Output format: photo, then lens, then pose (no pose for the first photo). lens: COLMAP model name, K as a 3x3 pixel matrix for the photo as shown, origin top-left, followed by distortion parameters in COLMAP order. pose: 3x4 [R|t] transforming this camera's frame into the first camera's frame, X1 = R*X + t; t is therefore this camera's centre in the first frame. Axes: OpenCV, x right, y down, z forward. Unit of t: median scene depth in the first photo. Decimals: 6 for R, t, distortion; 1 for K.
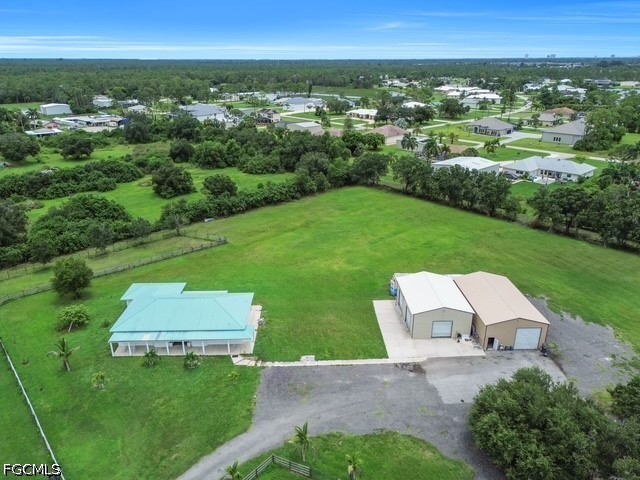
lens RADIAL K [[449.6, 0, 318.2], [0, 449.6, 238.9], [0, 0, 1]] dist [0.057805, -0.037731]
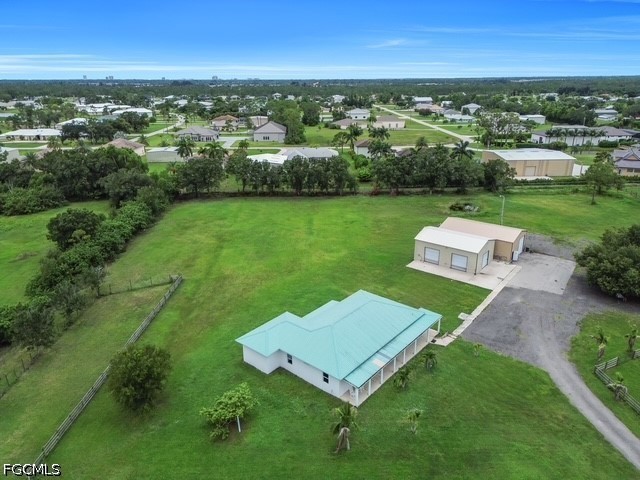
lens RADIAL K [[449.6, 0, 316.9], [0, 449.6, 238.8], [0, 0, 1]] dist [0.057805, -0.037731]
pose [[0.658351, -0.251772, 0.709355, -0.540757], [0.281446, 0.956382, 0.078240, -0.050584], [-0.698113, 0.148136, 0.700496, 0.263315]]
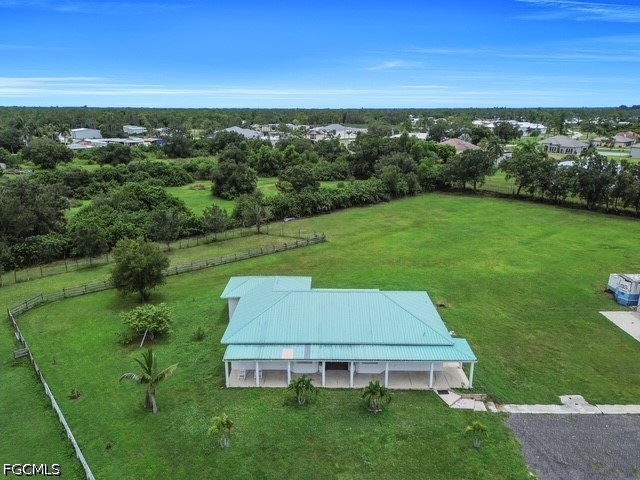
lens RADIAL K [[449.6, 0, 319.5], [0, 449.6, 238.6], [0, 0, 1]] dist [0.057805, -0.037731]
pose [[0.999721, 0.009824, -0.021475, -0.181808], [-0.011871, 0.995179, -0.097355, 0.071208], [0.020415, 0.097582, 0.995018, 0.235441]]
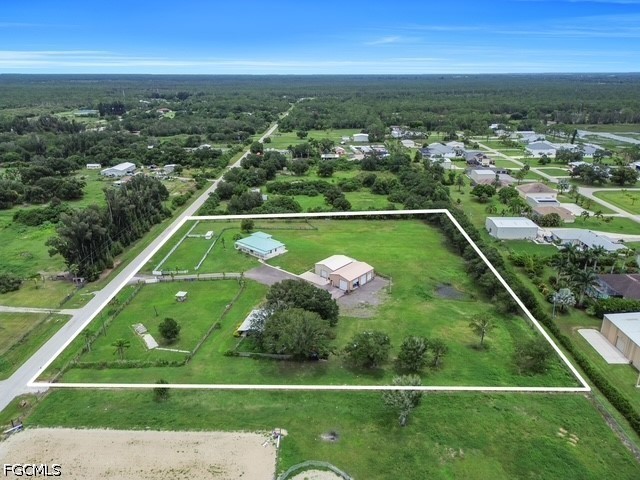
lens RADIAL K [[449.6, 0, 318.3], [0, 449.6, 245.4], [0, 0, 1]] dist [0.057805, -0.037731]
pose [[0.733524, 0.246087, -0.633549, 1.047660], [-0.255746, 0.963578, 0.078176, -0.079058], [0.629712, 0.104683, 0.769743, -0.546966]]
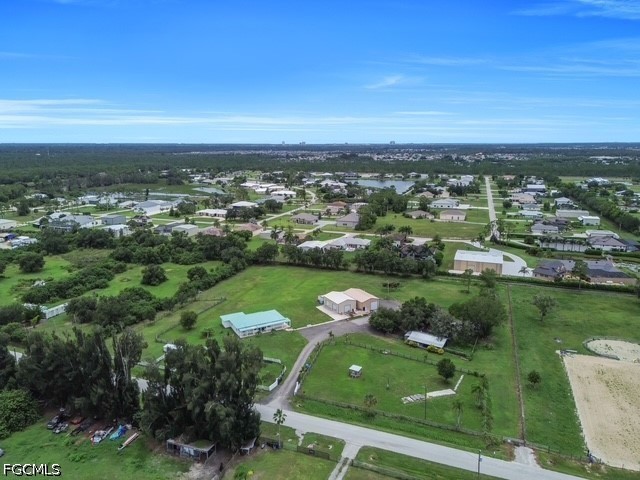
lens RADIAL K [[449.6, 0, 319.2], [0, 449.6, 235.4], [0, 0, 1]] dist [0.057805, -0.037731]
pose [[0.887429, -0.091867, 0.451697, -0.642538], [0.169906, 0.976131, -0.135280, 0.064758], [-0.428487, 0.196797, 0.881856, -0.853743]]
